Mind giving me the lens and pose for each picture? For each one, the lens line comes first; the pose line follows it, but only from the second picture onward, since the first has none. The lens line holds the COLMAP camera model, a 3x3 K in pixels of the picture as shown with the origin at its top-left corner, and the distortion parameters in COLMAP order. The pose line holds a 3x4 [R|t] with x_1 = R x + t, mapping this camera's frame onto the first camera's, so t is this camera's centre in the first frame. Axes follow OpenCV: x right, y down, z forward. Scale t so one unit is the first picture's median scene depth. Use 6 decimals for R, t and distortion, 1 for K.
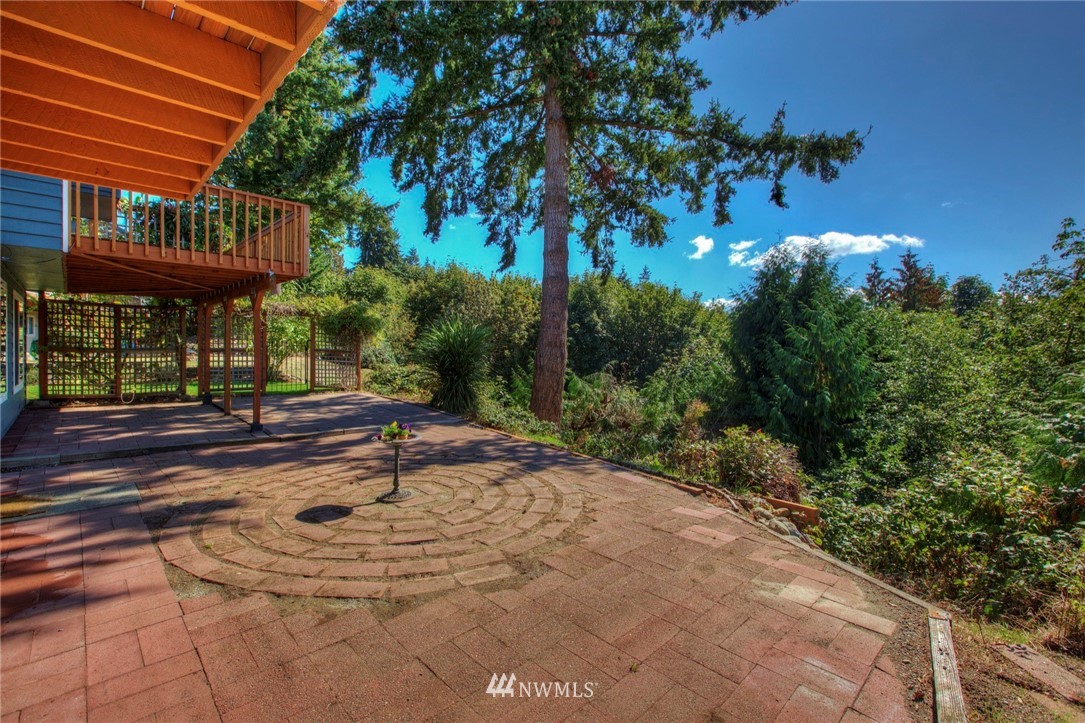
lens RADIAL K [[485.7, 0, 541.4], [0, 485.7, 356.2], [0, 0, 1]] dist [0.000896, 0.000173]
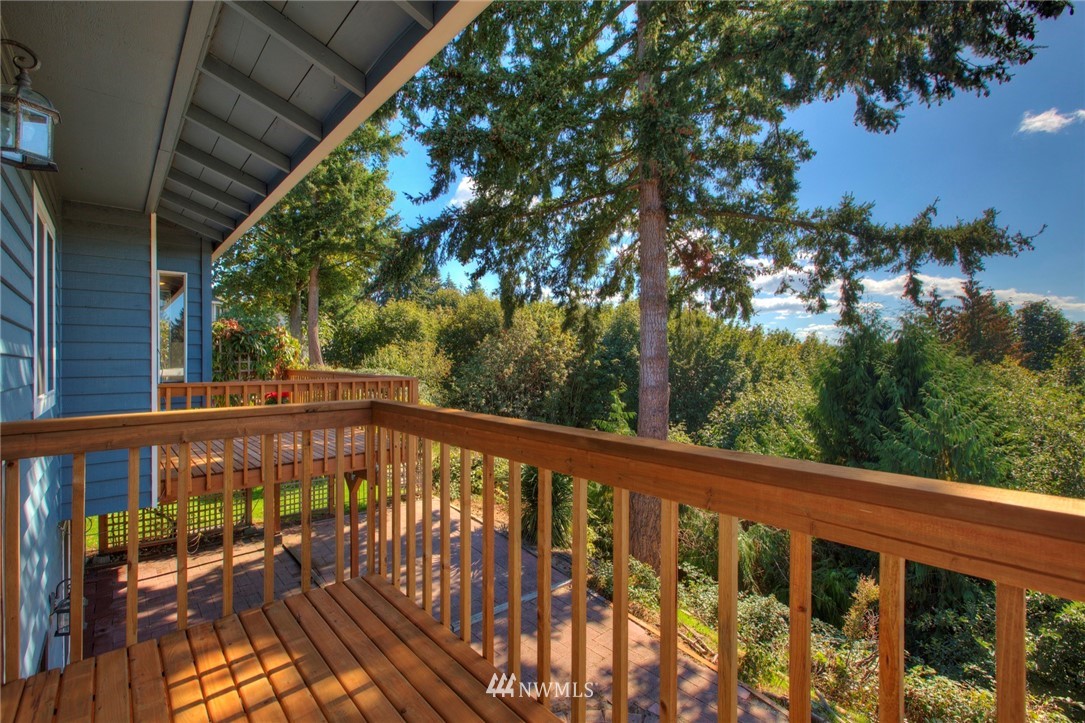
lens RADIAL K [[485.7, 0, 541.4], [0, 485.7, 356.2], [0, 0, 1]] dist [0.000896, 0.000173]
pose [[0.999253, -0.015196, -0.035542, -0.123552], [0.014684, 0.999785, -0.014624, -0.173805], [0.035757, 0.014091, 0.999261, 0.087950]]
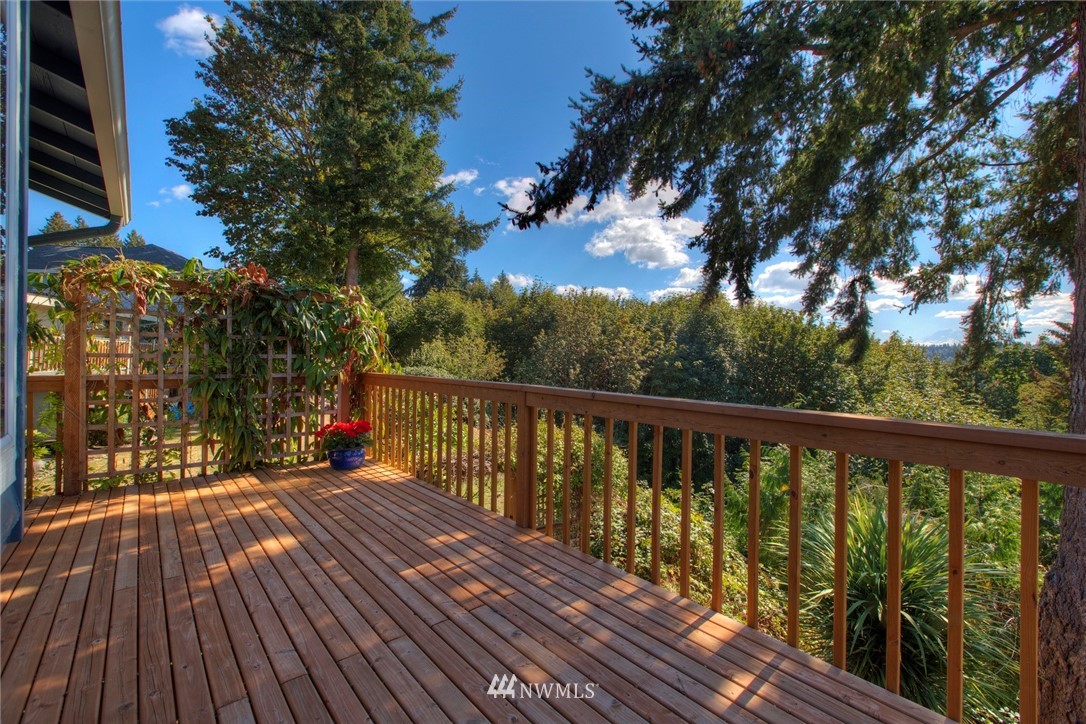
lens RADIAL K [[486.1, 0, 541.9], [0, 486.1, 356.7], [0, 0, 1]] dist [0.000896, 0.000173]
pose [[0.997291, -0.003390, -0.073483, -0.379555], [0.002472, 0.999918, -0.012580, -0.177423], [0.073519, 0.012364, 0.997217, 0.463633]]
